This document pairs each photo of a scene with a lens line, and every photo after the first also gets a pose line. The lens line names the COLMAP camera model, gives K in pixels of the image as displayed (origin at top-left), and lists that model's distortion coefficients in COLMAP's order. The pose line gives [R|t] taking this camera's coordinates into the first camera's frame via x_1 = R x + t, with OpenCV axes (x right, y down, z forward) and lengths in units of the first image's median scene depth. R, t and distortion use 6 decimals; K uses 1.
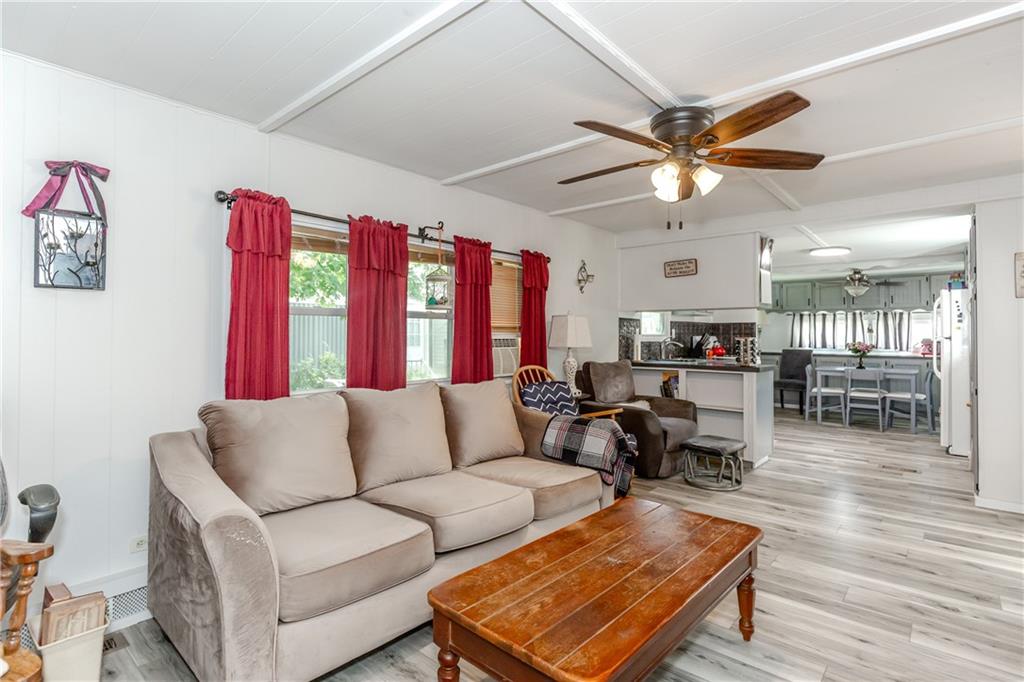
lens RADIAL K [[500.5, 0, 511.4], [0, 500.5, 321.1], [0, 0, 1]] dist [-0.003224, -0.001265]
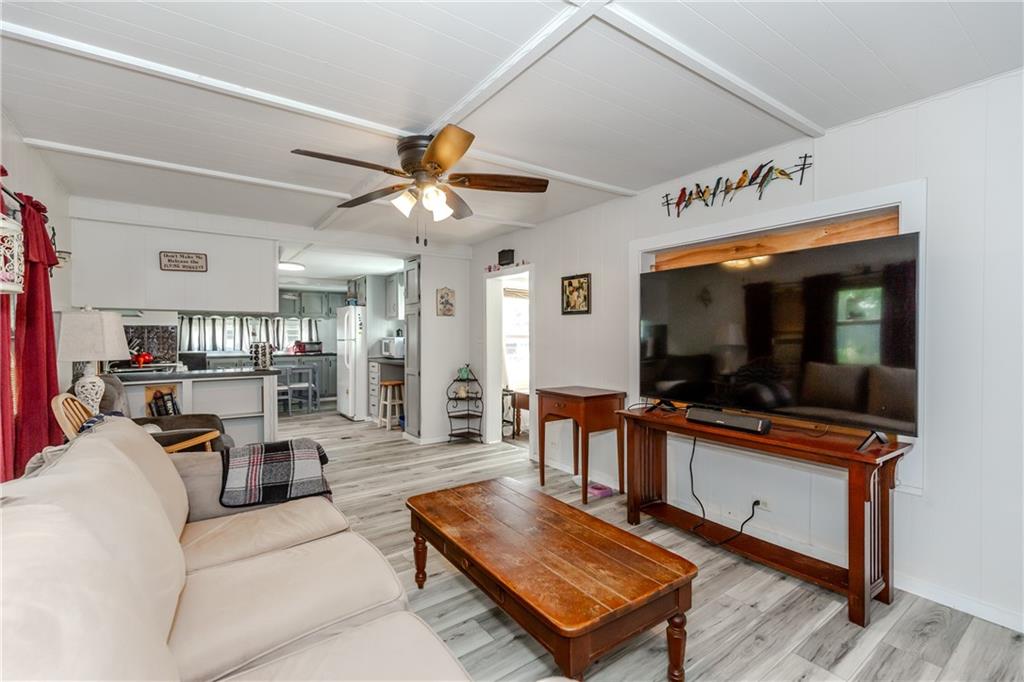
lens RADIAL K [[459.5, 0, 506.2], [0, 459.5, 338.6], [0, 0, 1]] dist [0.006425, -0.002049]
pose [[0.229154, -0.008154, 0.973356, -0.394828], [-0.021698, 0.999674, 0.013482, 0.003898], [-0.973148, -0.024210, 0.228902, 0.367720]]
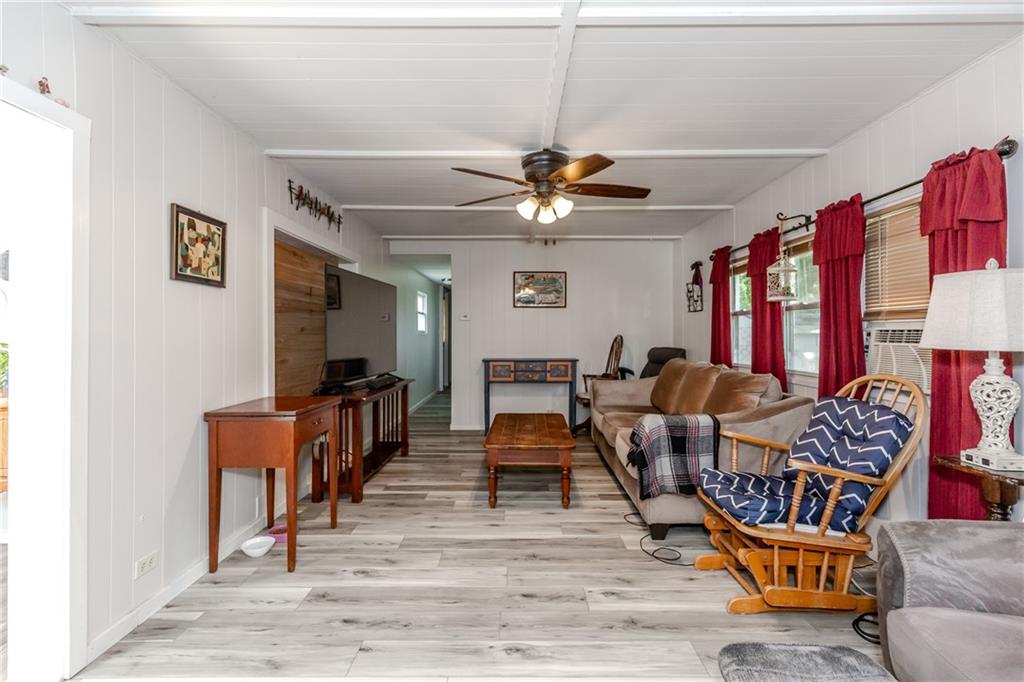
lens RADIAL K [[459.5, 0, 521.9], [0, 459.5, 326.4], [0, 0, 1]] dist [0.006425, -0.002049]
pose [[-0.736979, -0.008461, -0.675862, 0.748364], [0.022892, 0.999036, -0.037468, 0.043718], [0.675528, -0.043085, -0.736075, 1.150782]]
